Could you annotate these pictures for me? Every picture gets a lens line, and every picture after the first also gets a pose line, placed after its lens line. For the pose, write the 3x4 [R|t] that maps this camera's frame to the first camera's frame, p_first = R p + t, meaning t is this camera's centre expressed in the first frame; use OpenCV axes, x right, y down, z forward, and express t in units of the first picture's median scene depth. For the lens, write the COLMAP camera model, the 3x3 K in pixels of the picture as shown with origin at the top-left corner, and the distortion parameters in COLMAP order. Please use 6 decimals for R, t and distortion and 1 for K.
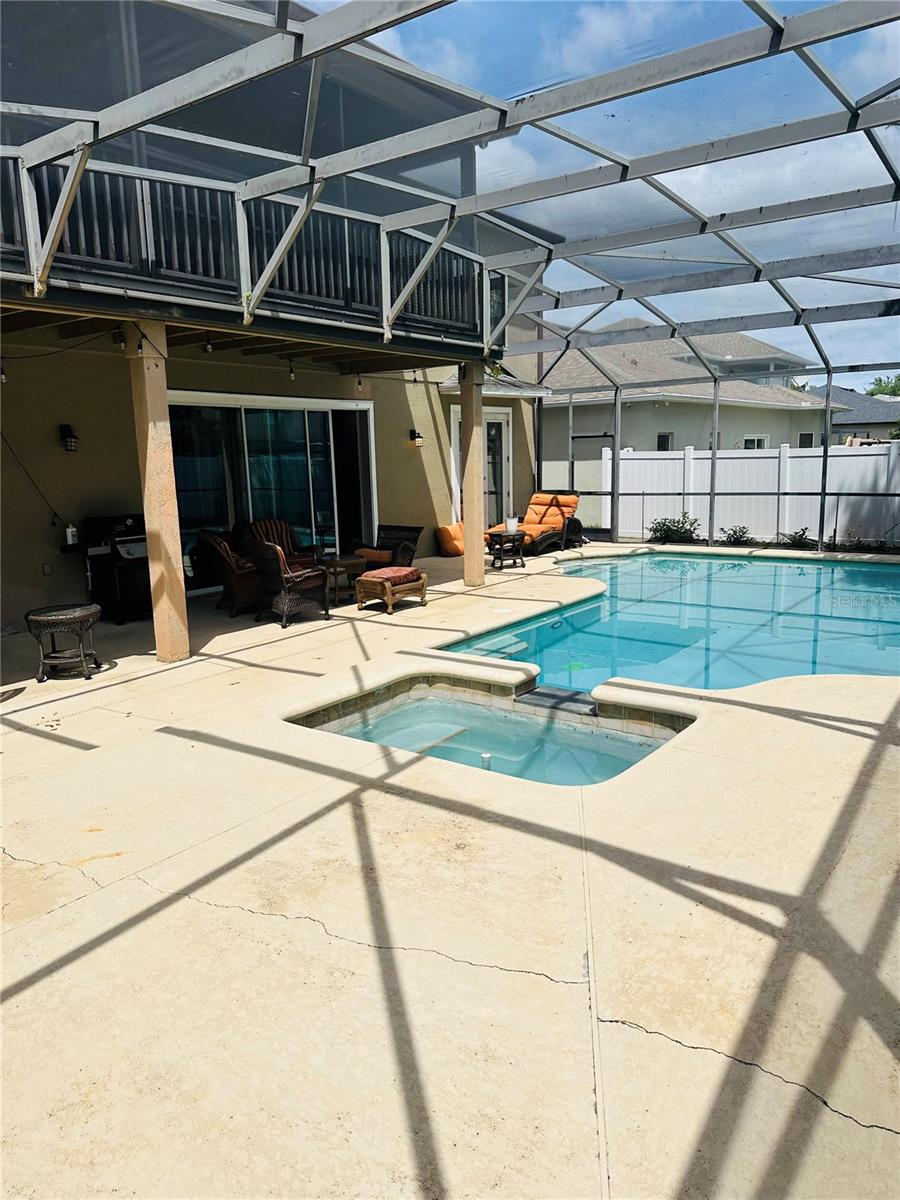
lens RADIAL K [[835.2, 0, 449.4], [0, 835.2, 614.9], [0, 0, 1]] dist [0.130038, -0.189771]
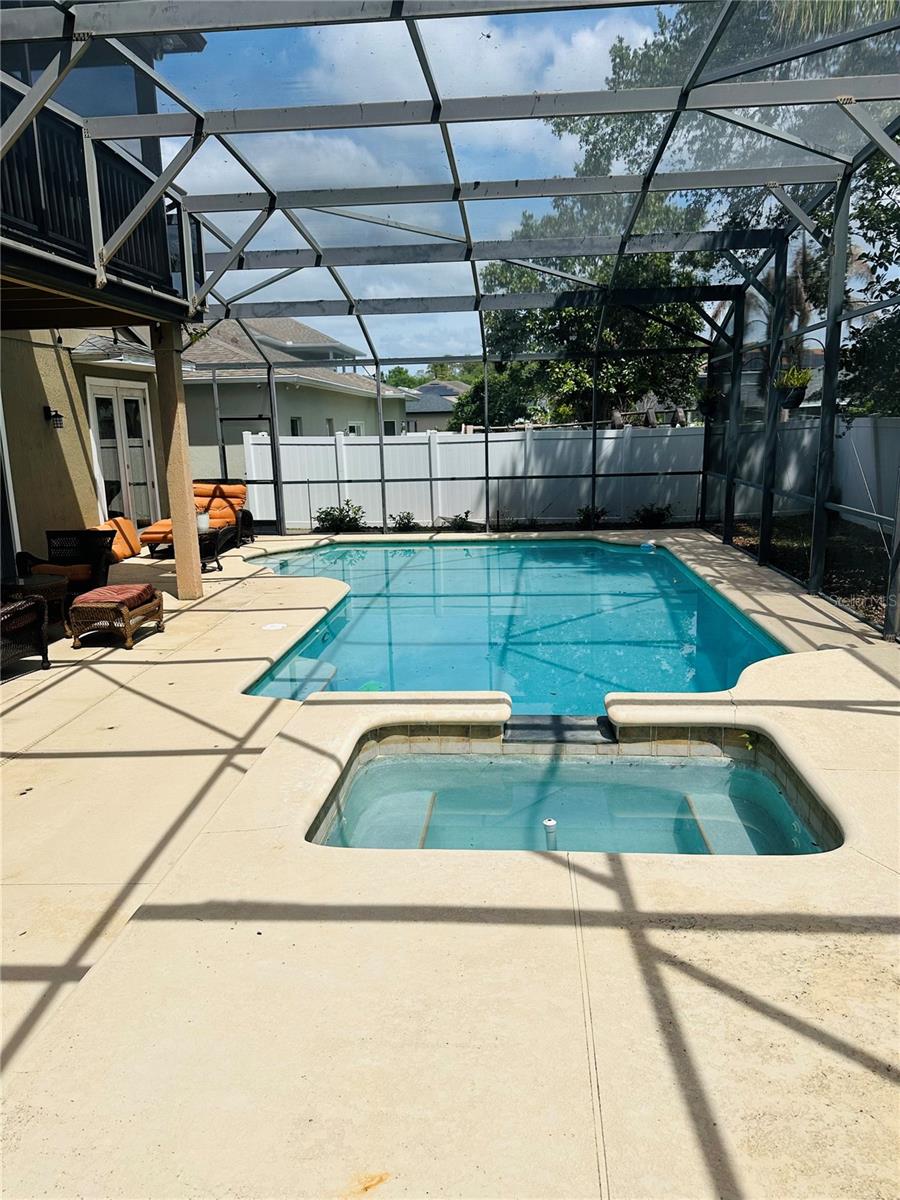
lens RADIAL K [[844.8, 0, 450.0], [0, 844.8, 600.0], [0, 0, 1]] dist [0.158997, -0.287636]
pose [[0.854093, -0.102390, 0.509942, -0.203790], [0.104424, 0.994225, 0.024730, -0.031789], [-0.509530, 0.032129, 0.859853, 0.179790]]
